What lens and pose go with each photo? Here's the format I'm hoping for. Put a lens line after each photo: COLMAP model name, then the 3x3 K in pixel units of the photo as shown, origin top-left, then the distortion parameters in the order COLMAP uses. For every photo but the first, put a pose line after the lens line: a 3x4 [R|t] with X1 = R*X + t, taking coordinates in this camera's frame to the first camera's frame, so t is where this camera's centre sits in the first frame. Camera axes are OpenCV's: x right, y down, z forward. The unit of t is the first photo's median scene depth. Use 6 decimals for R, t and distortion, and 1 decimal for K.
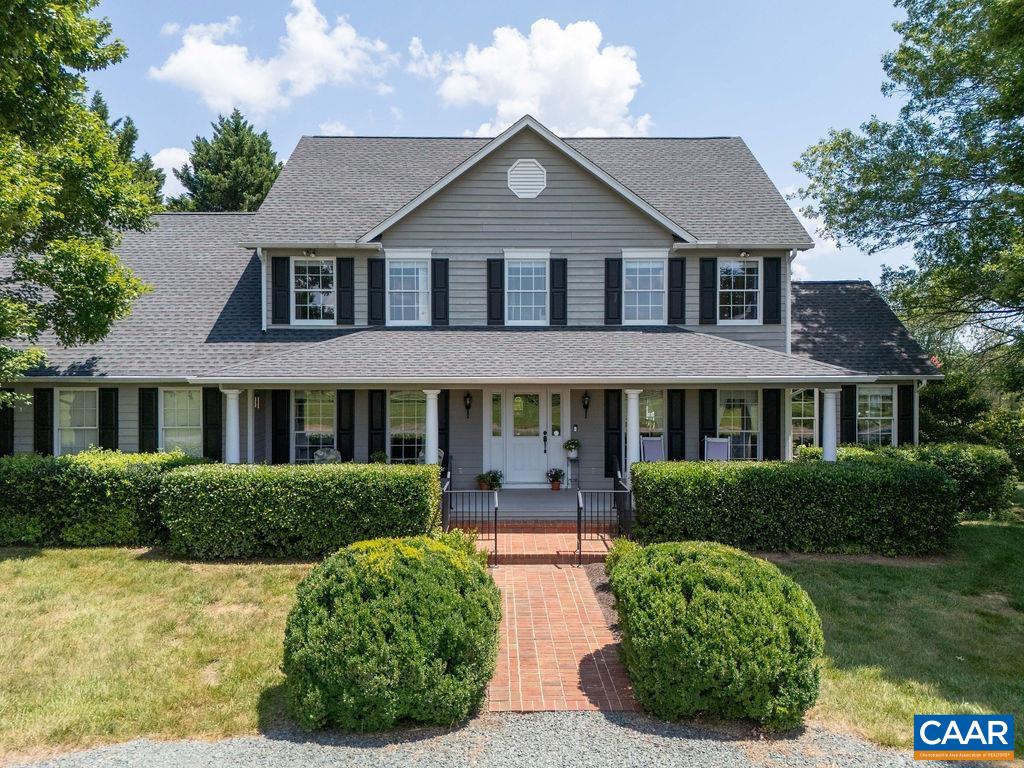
lens RADIAL K [[735.3, 0, 508.0], [0, 735.3, 383.4], [0, 0, 1]] dist [0.058408, -0.053112]
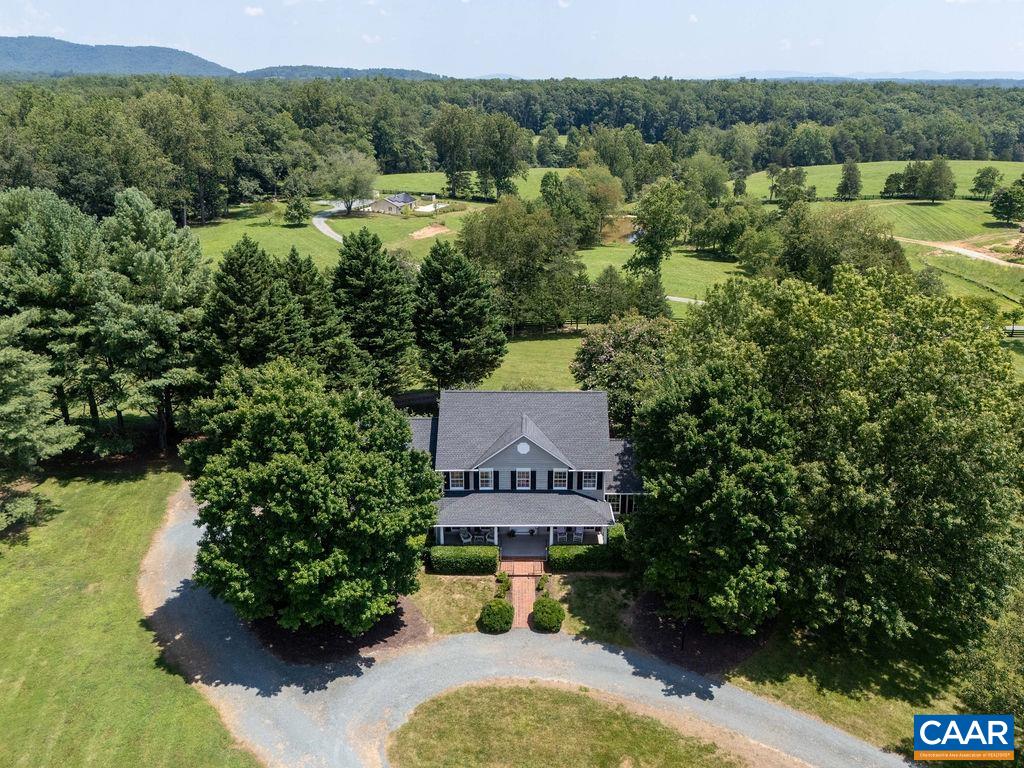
lens RADIAL K [[735.3, 0, 517.3], [0, 735.3, 384.5], [0, 0, 1]] dist [0.058408, -0.053112]
pose [[0.999915, 0.009741, -0.008706, 0.023296], [-0.006022, 0.935048, 0.354471, -1.673011], [0.011593, -0.354388, 0.935027, -1.871771]]
